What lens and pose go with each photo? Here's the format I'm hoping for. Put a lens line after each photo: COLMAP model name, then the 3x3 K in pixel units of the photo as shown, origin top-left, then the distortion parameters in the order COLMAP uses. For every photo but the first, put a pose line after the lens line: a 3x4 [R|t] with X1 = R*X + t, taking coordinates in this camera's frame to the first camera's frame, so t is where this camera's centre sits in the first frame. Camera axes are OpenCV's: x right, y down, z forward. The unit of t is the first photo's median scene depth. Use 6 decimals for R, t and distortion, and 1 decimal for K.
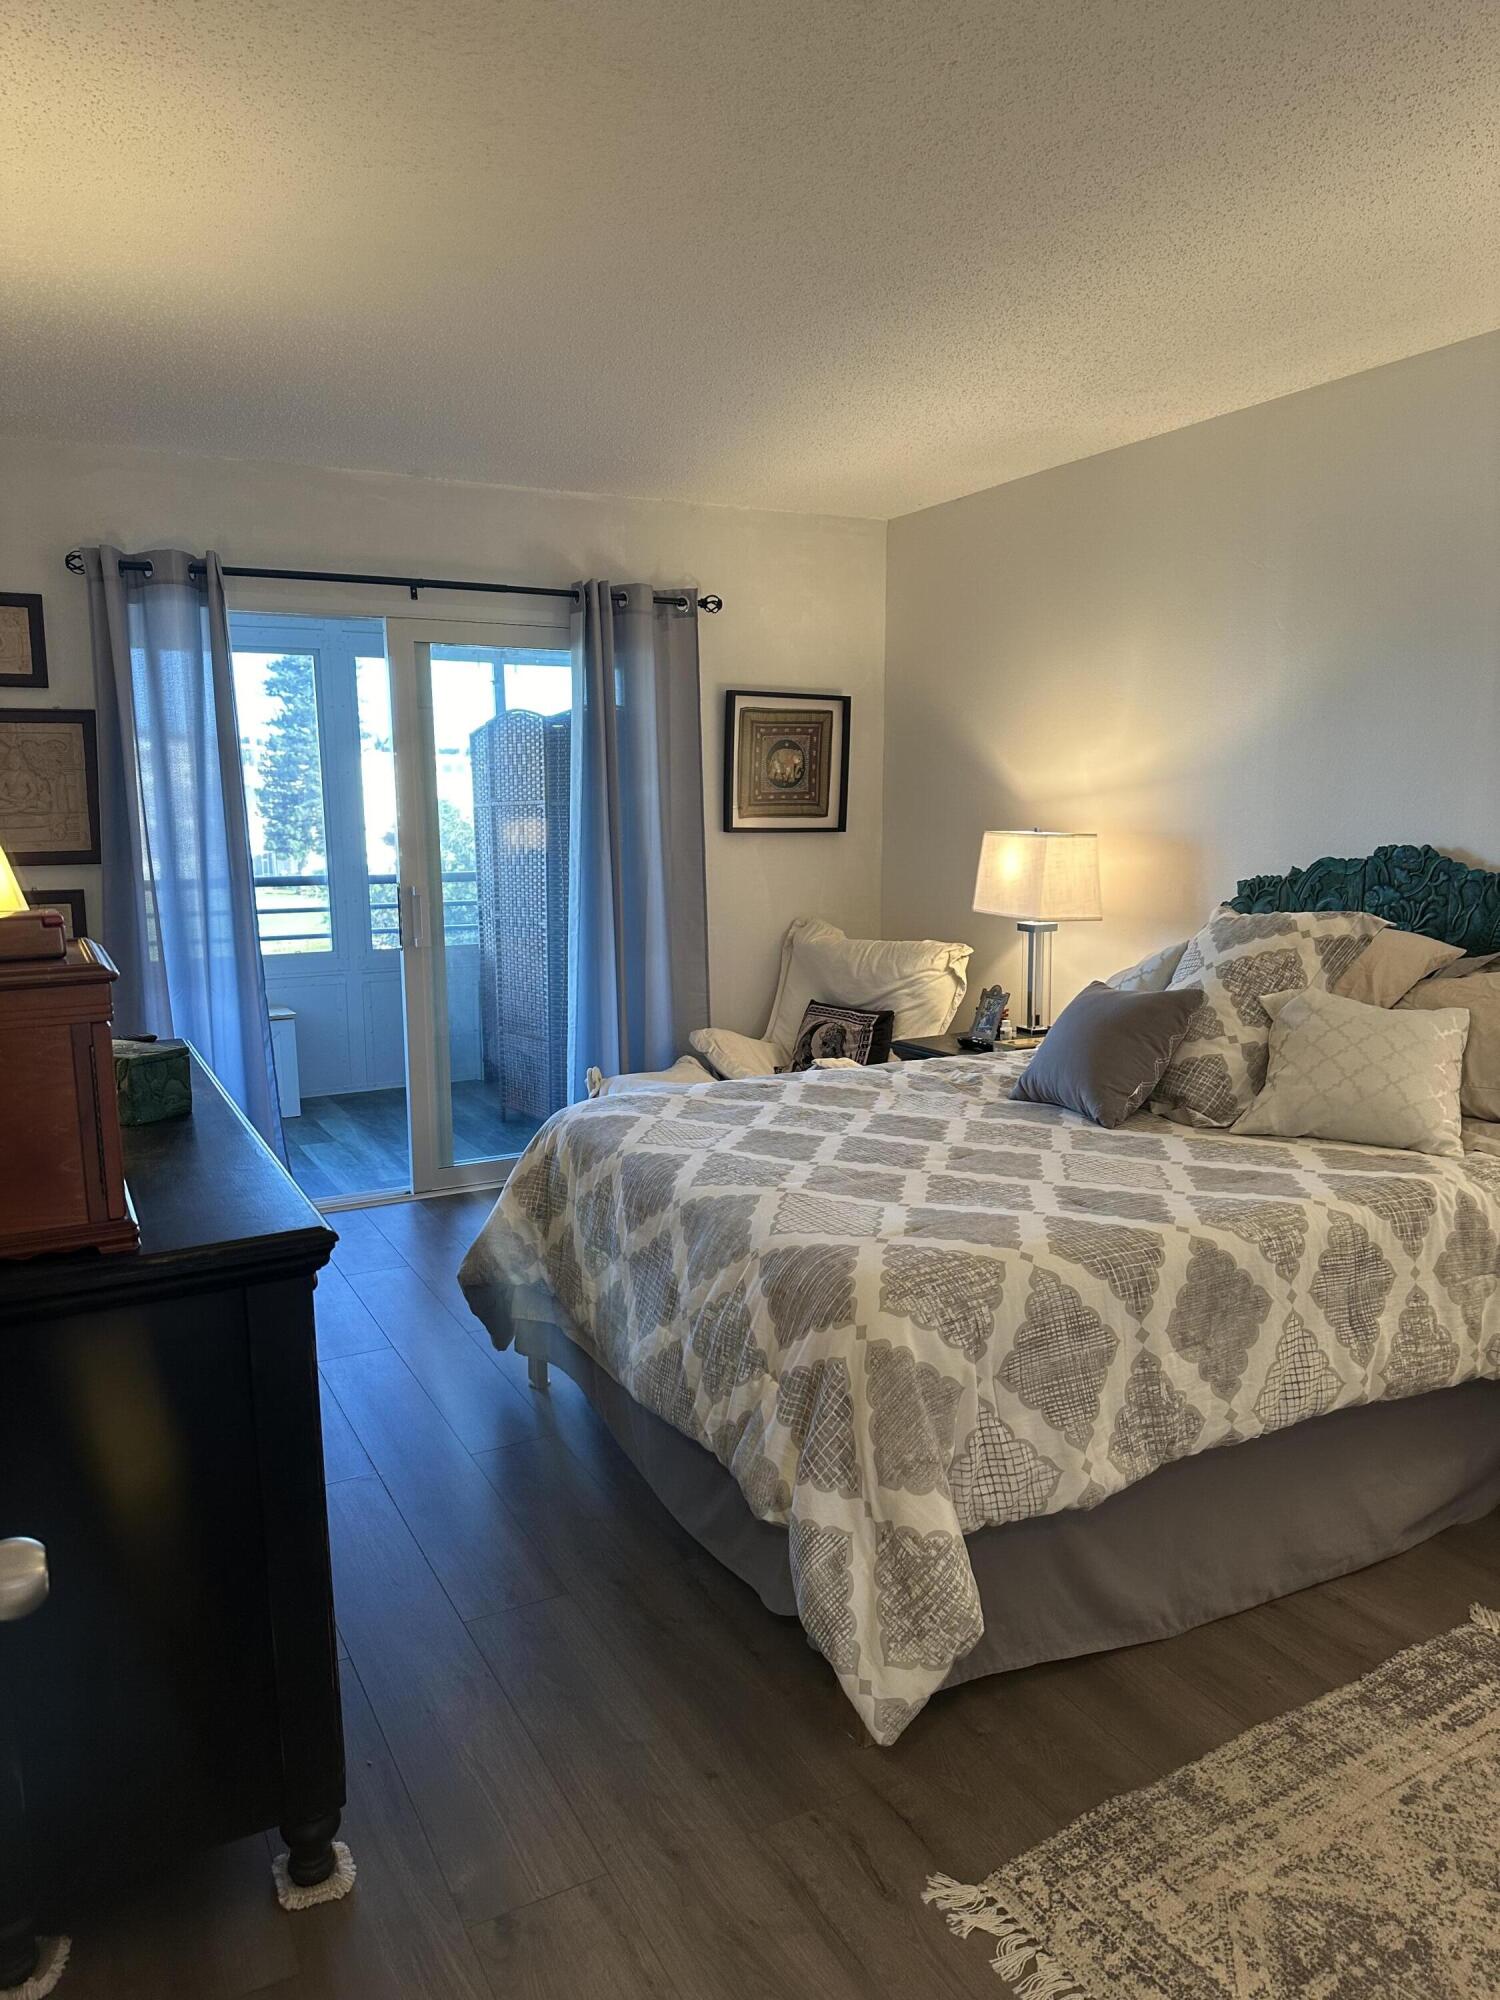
lens RADIAL K [[1424.2, 0, 751.6], [0, 1424.2, 1009.1], [0, 0, 1]] dist [-0.001304, -0.001345]
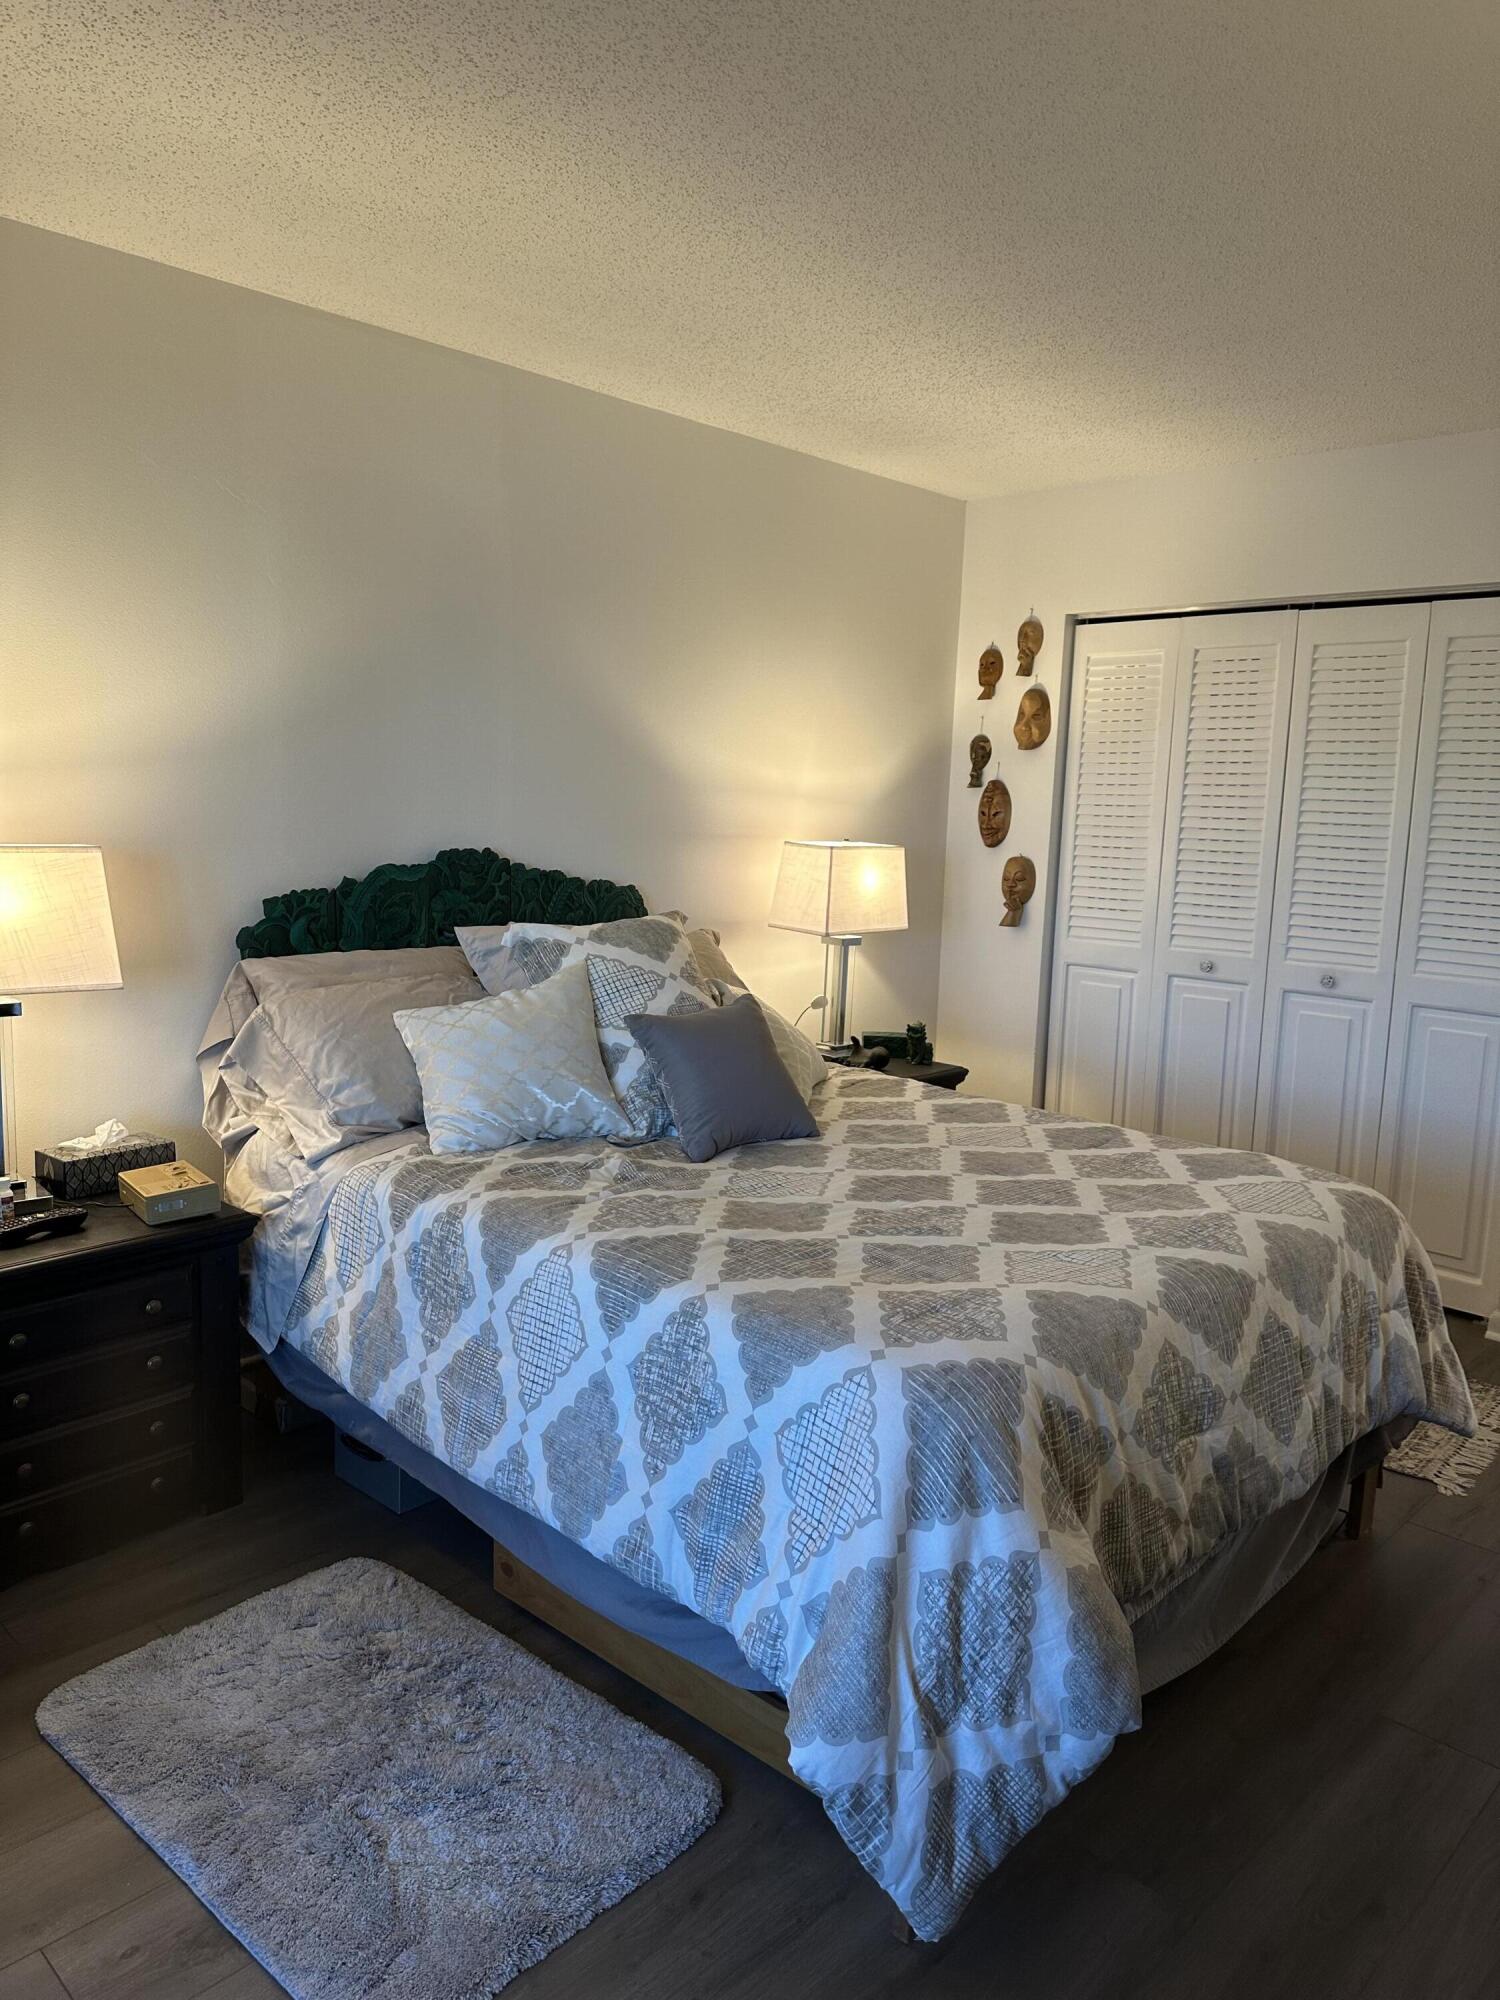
lens RADIAL K [[1362.7, 0, 748.2], [0, 1362.7, 1000.4], [0, 0, 1]] dist [0.067477, -0.123728]
pose [[-0.289782, -0.144640, 0.946100, -0.546351], [0.108666, 0.977150, 0.182671, -0.166352], [-0.950904, 0.155744, -0.267443, 1.089303]]
